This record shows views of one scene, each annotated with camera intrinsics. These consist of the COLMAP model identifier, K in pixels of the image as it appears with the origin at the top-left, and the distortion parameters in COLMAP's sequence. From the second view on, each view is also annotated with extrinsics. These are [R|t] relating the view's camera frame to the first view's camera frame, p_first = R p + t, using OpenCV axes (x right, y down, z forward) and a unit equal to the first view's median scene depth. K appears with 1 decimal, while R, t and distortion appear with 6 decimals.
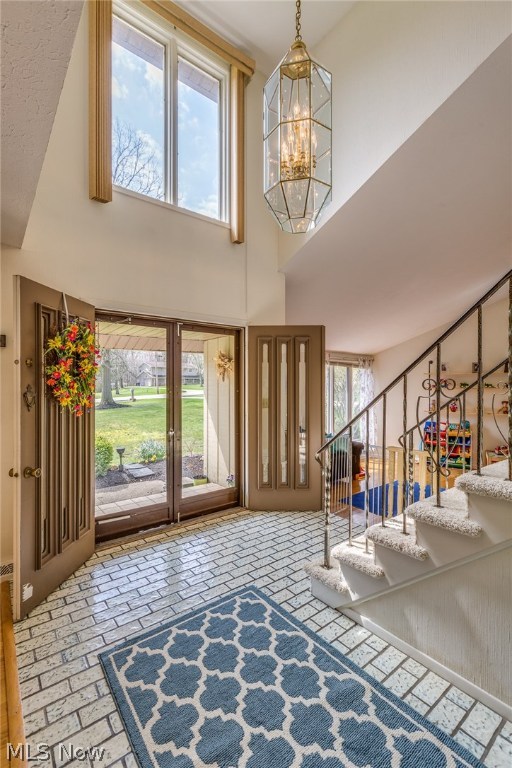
lens RADIAL K [[348.7, 0, 249.7], [0, 348.7, 385.9], [0, 0, 1]] dist [0.016397, -0.000155]
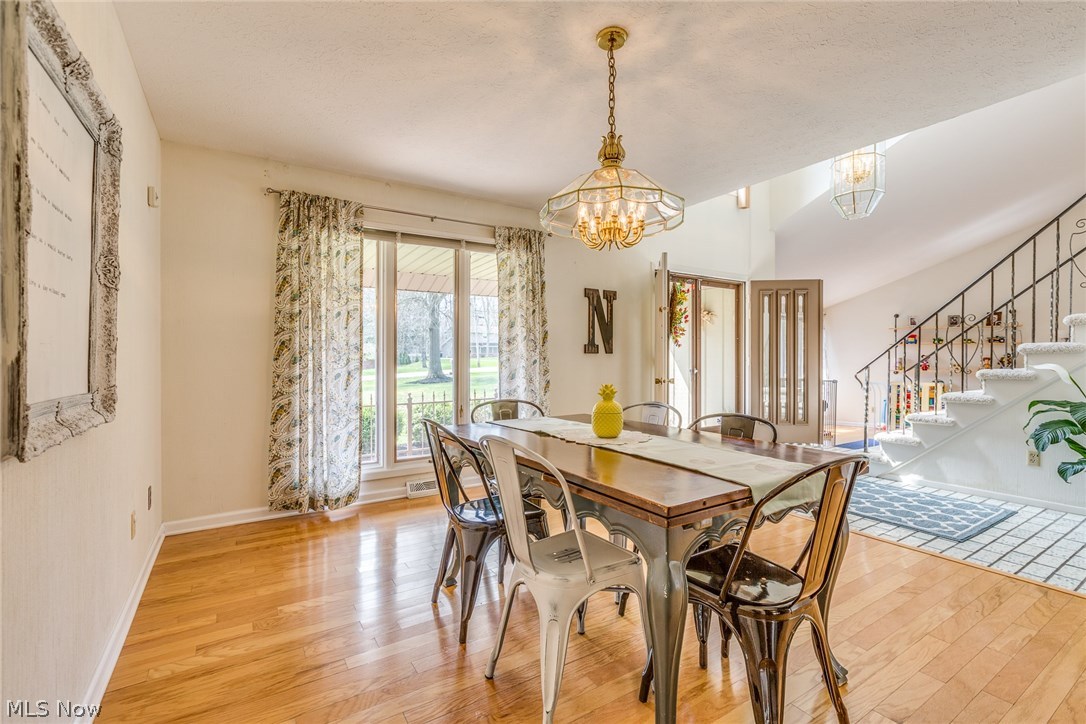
lens RADIAL K [[493.1, 0, 547.9], [0, 493.1, 359.5], [0, 0, 1]] dist [0.016397, -0.000155]
pose [[0.996854, -0.001050, -0.079248, -0.532365], [0.000767, 0.999993, -0.003608, 0.088395], [0.079251, 0.003536, 0.996848, -0.648080]]
